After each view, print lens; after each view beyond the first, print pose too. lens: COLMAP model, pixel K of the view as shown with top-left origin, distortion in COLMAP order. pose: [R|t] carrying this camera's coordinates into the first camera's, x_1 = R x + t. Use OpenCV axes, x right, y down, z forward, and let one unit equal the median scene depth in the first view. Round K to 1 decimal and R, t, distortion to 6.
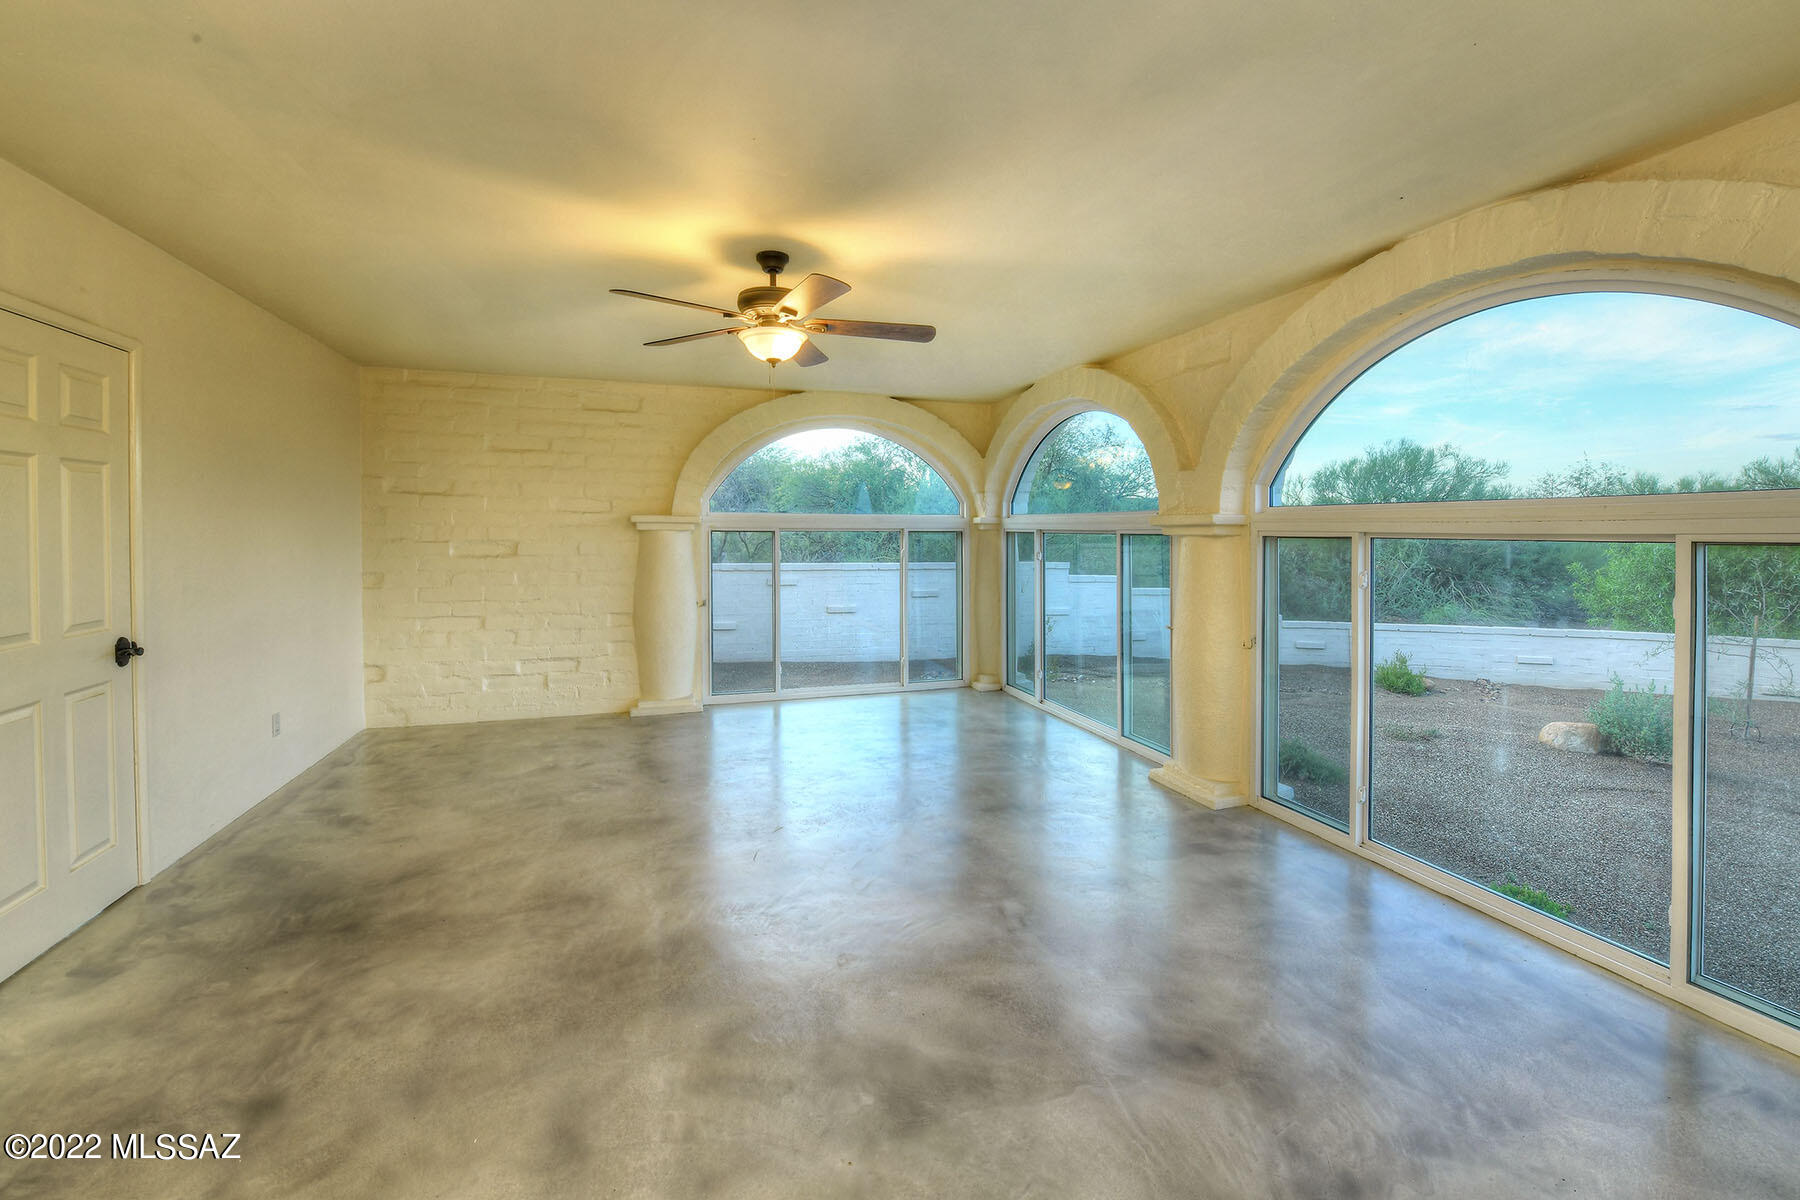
lens RADIAL K [[747.1, 0, 912.6], [0, 747.1, 541.9], [0, 0, 1]] dist [-0.005654, -0.000206]
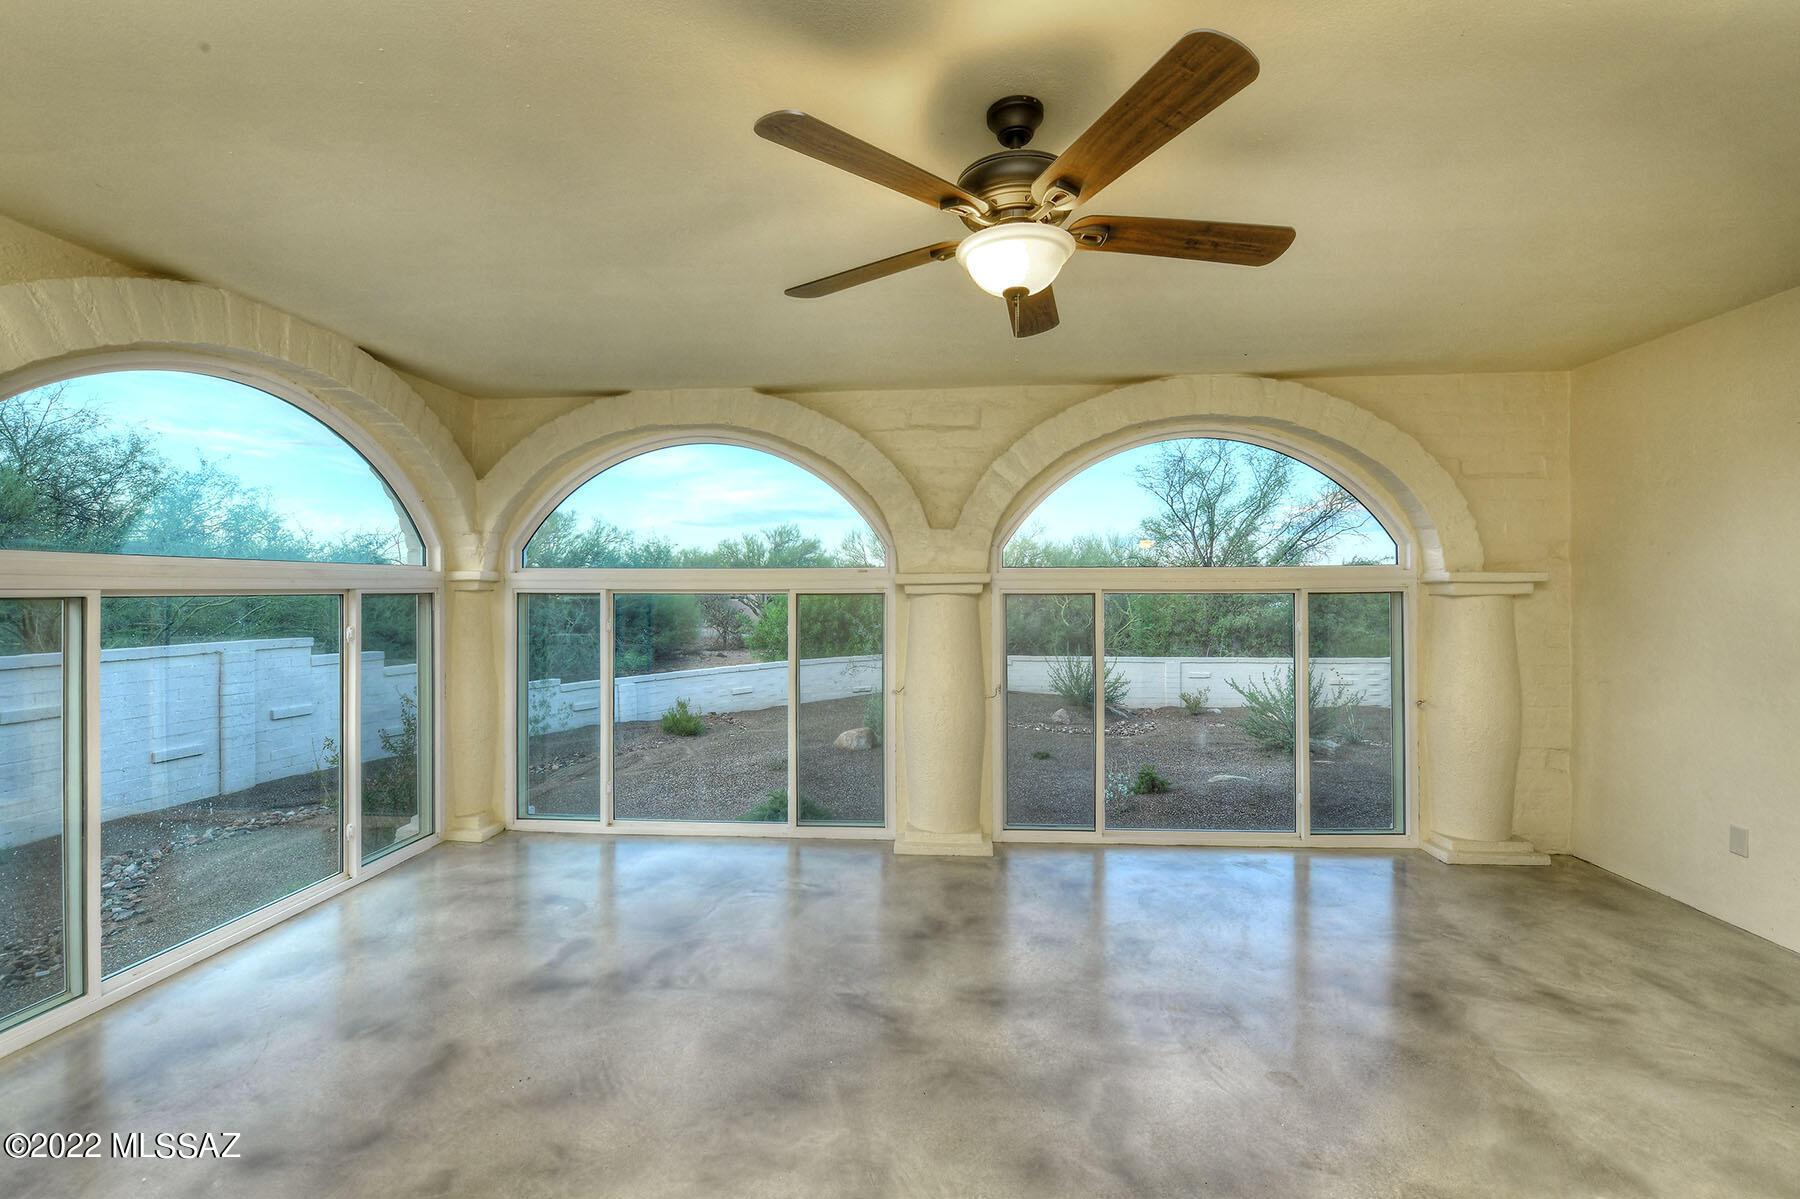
lens RADIAL K [[747.1, 0, 900.3], [0, 747.1, 584.3], [0, 0, 1]] dist [-0.005654, -0.000206]
pose [[0.390185, -0.000377, 0.920737, -0.353536], [0.019237, 0.999785, -0.007742, -0.009168], [-0.920536, 0.020734, 0.390108, 0.405230]]
